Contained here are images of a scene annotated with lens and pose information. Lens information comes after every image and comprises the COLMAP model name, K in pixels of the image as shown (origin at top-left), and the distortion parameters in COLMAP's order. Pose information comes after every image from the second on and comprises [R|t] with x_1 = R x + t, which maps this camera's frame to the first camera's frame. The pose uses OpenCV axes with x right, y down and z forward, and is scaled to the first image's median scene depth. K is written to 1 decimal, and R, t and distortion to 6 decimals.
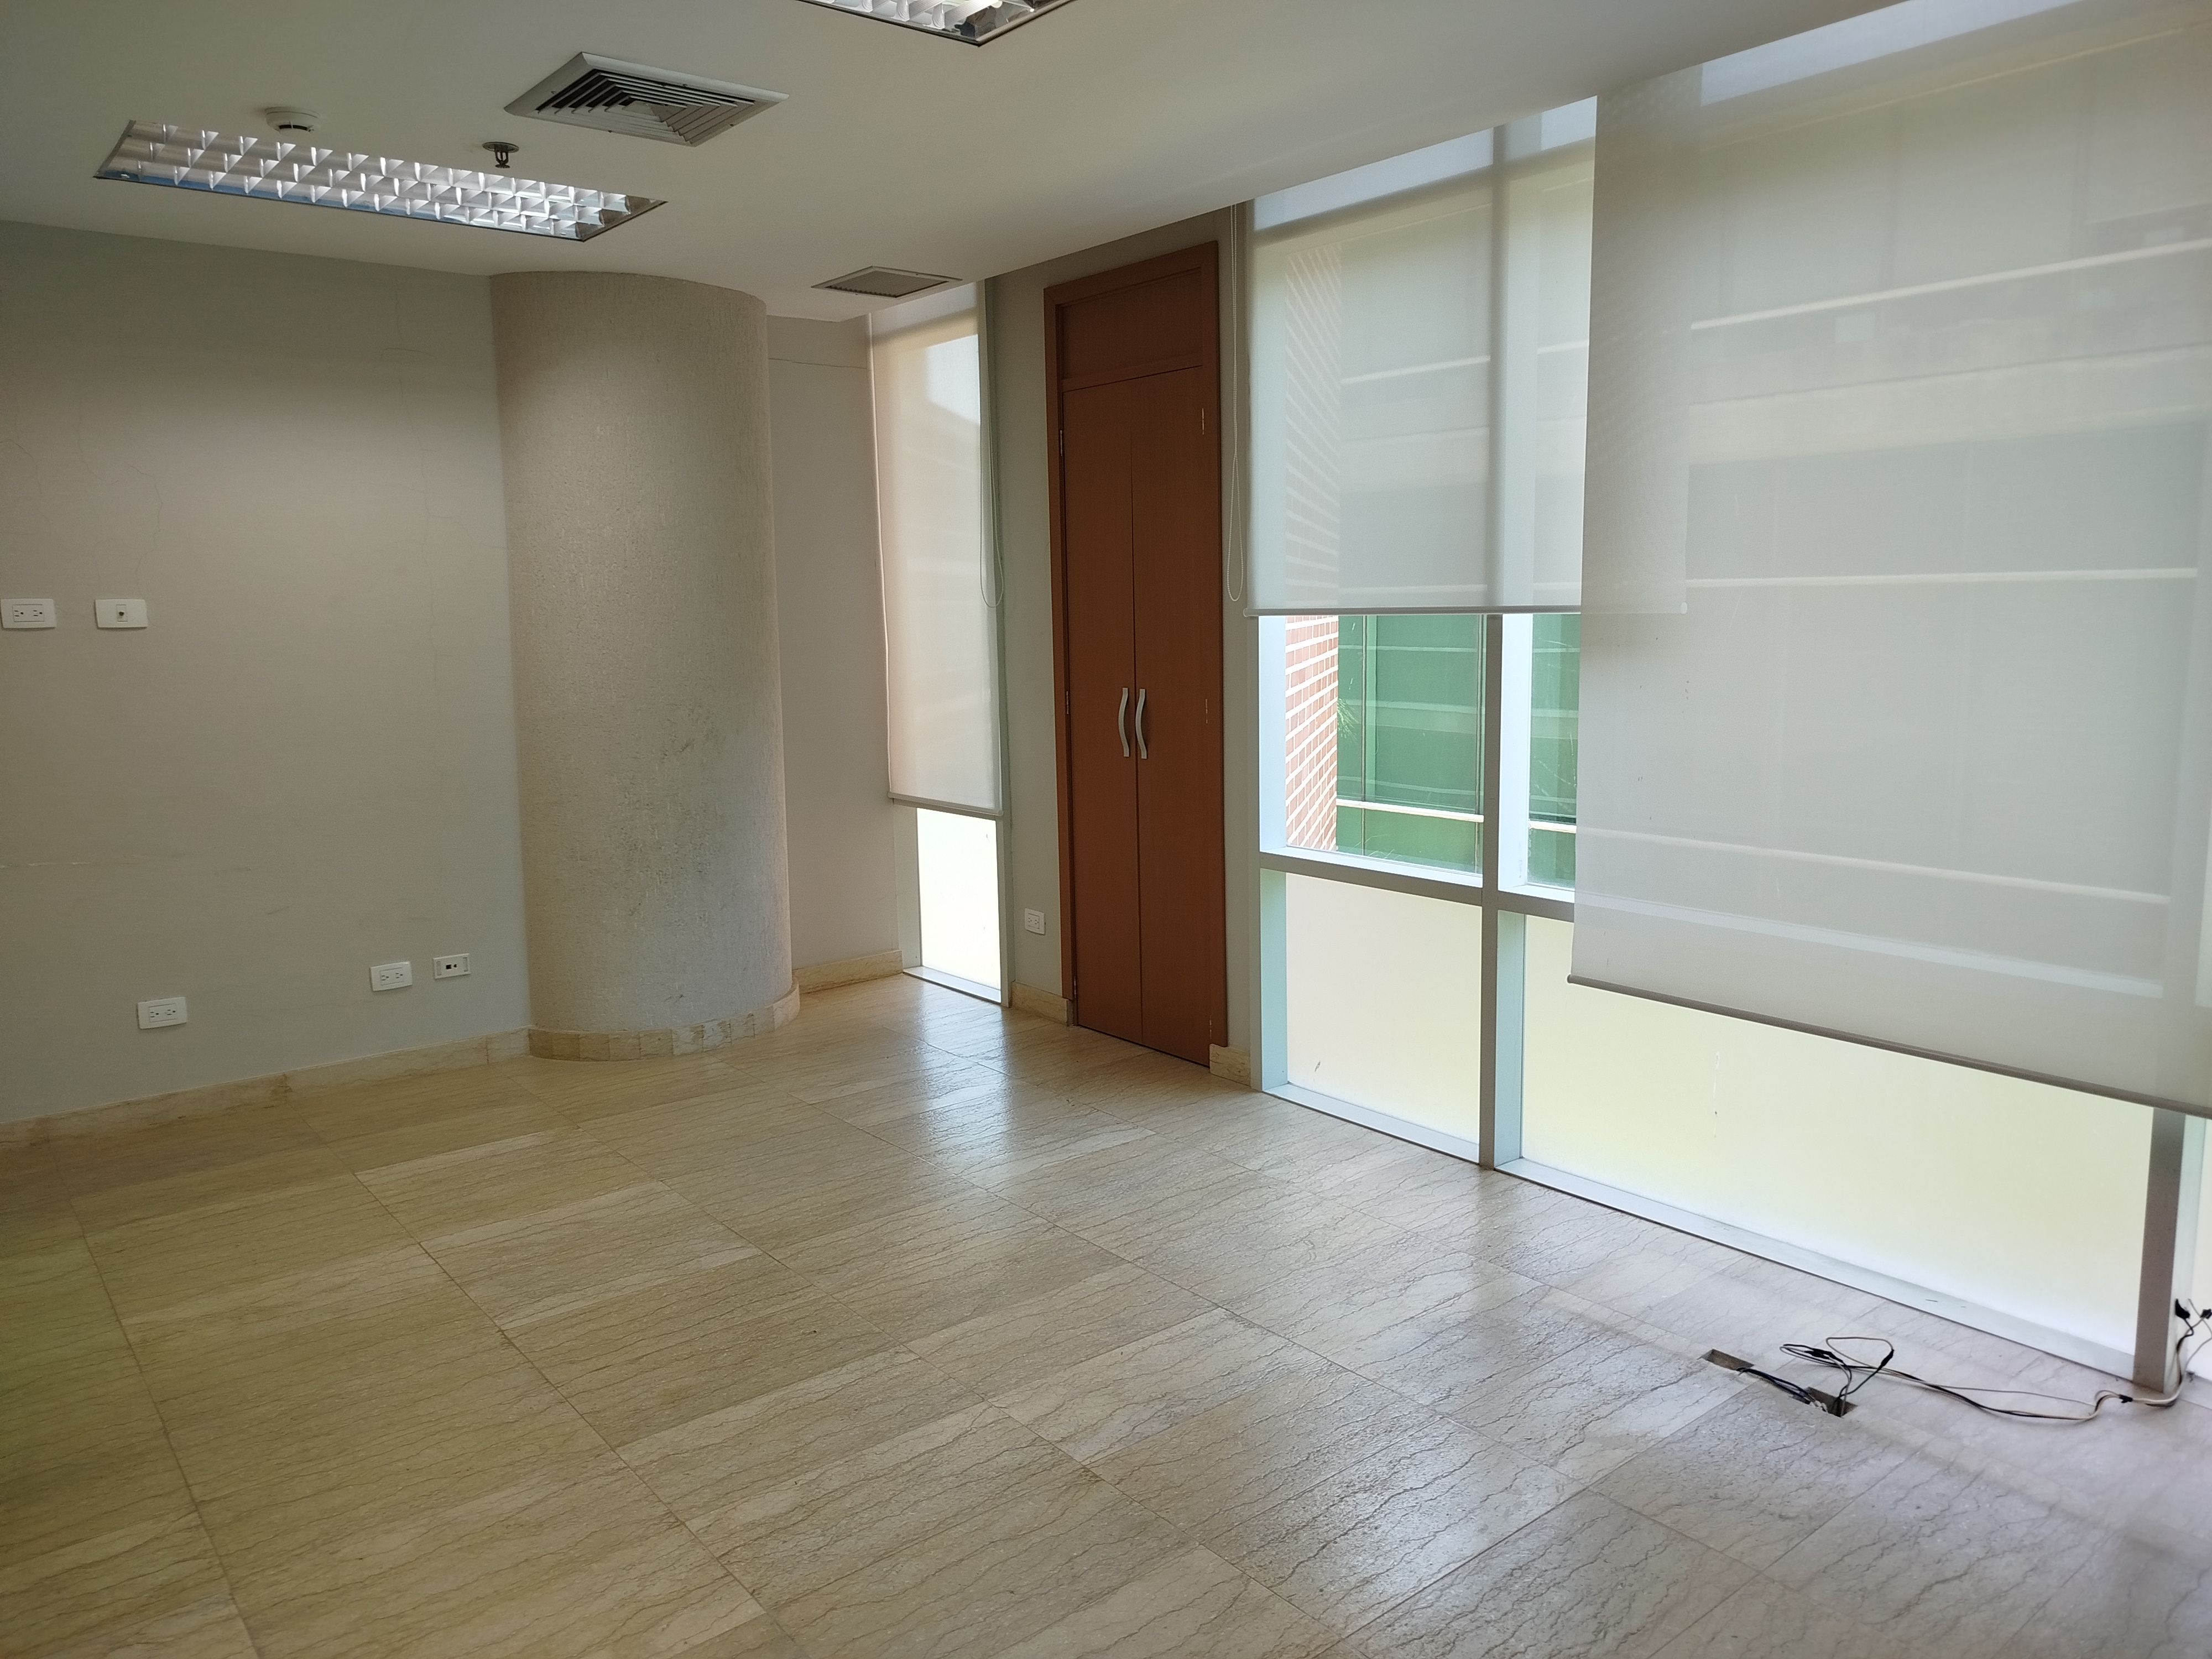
lens RADIAL K [[1547.3, 0, 1118.8], [0, 1547.3, 827.8], [0, 0, 1]] dist [0.028823, -0.023367]
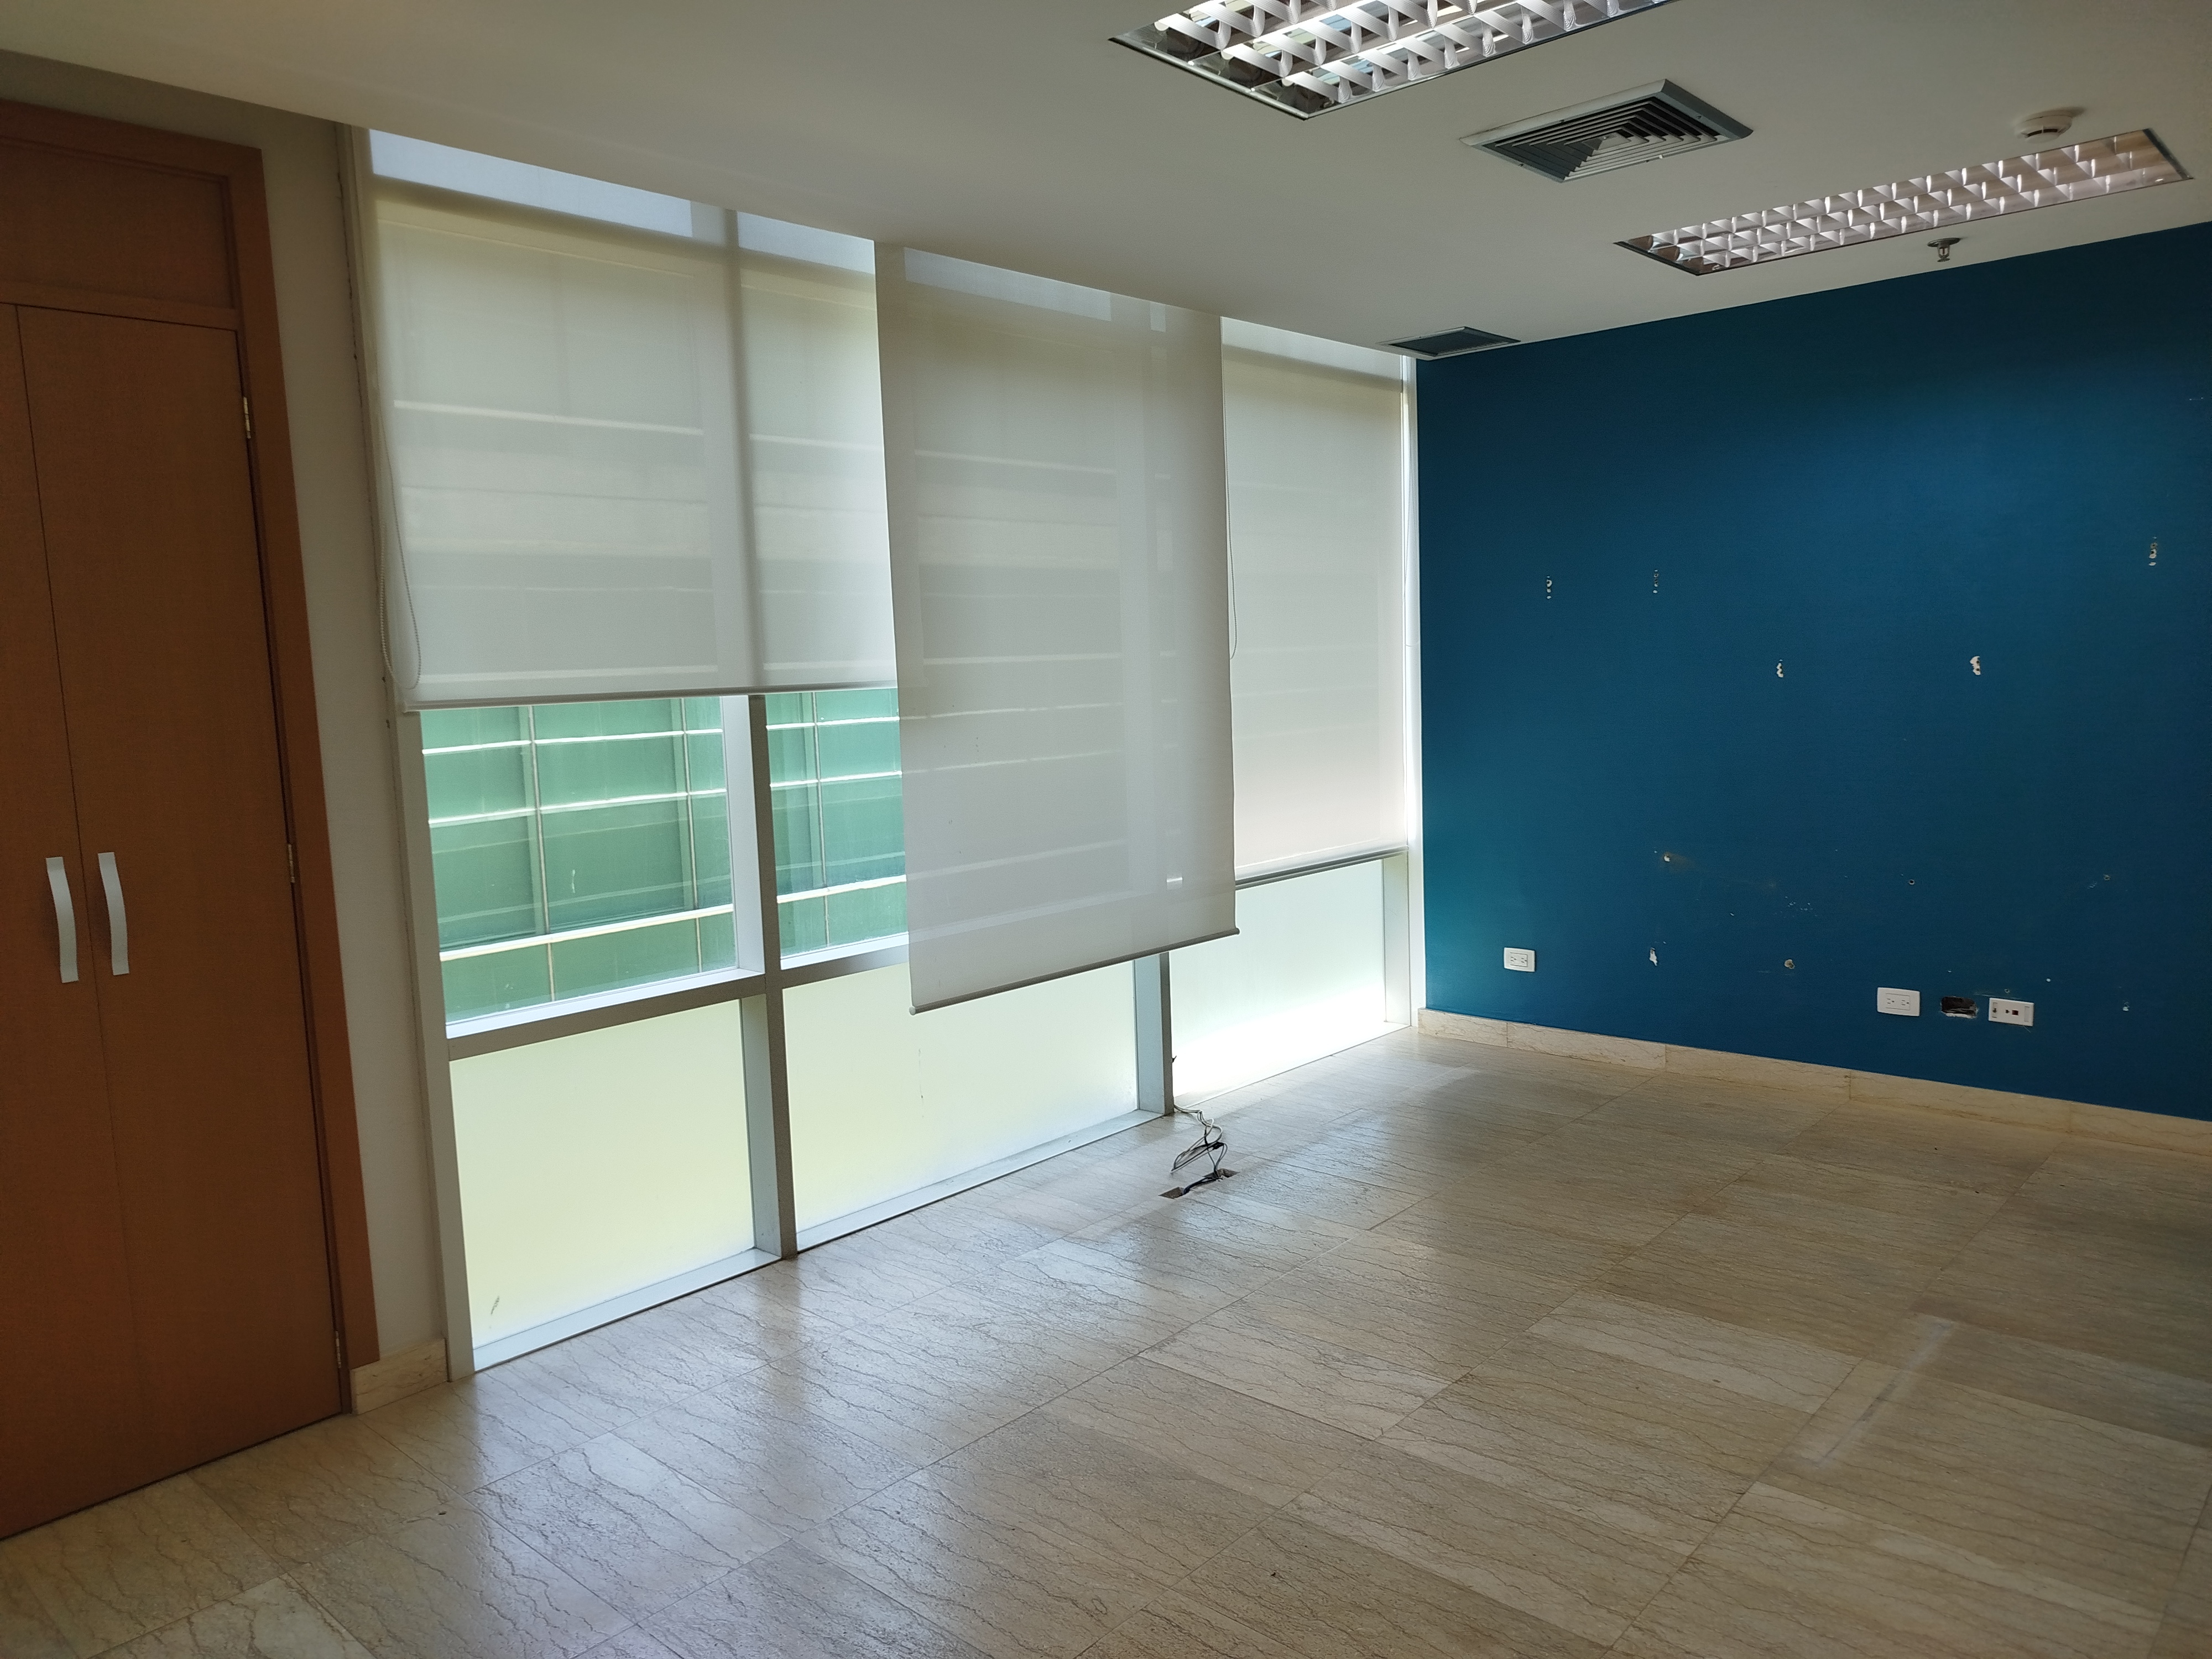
lens RADIAL K [[1547.3, 0, 1095.9], [0, 1547.3, 836.4], [0, 0, 1]] dist [0.028823, -0.023367]
pose [[-0.144274, -0.087908, 0.985625, -0.940353], [0.185841, 0.975916, 0.114246, -0.148977], [-0.971930, 0.199652, -0.124463, 1.131369]]
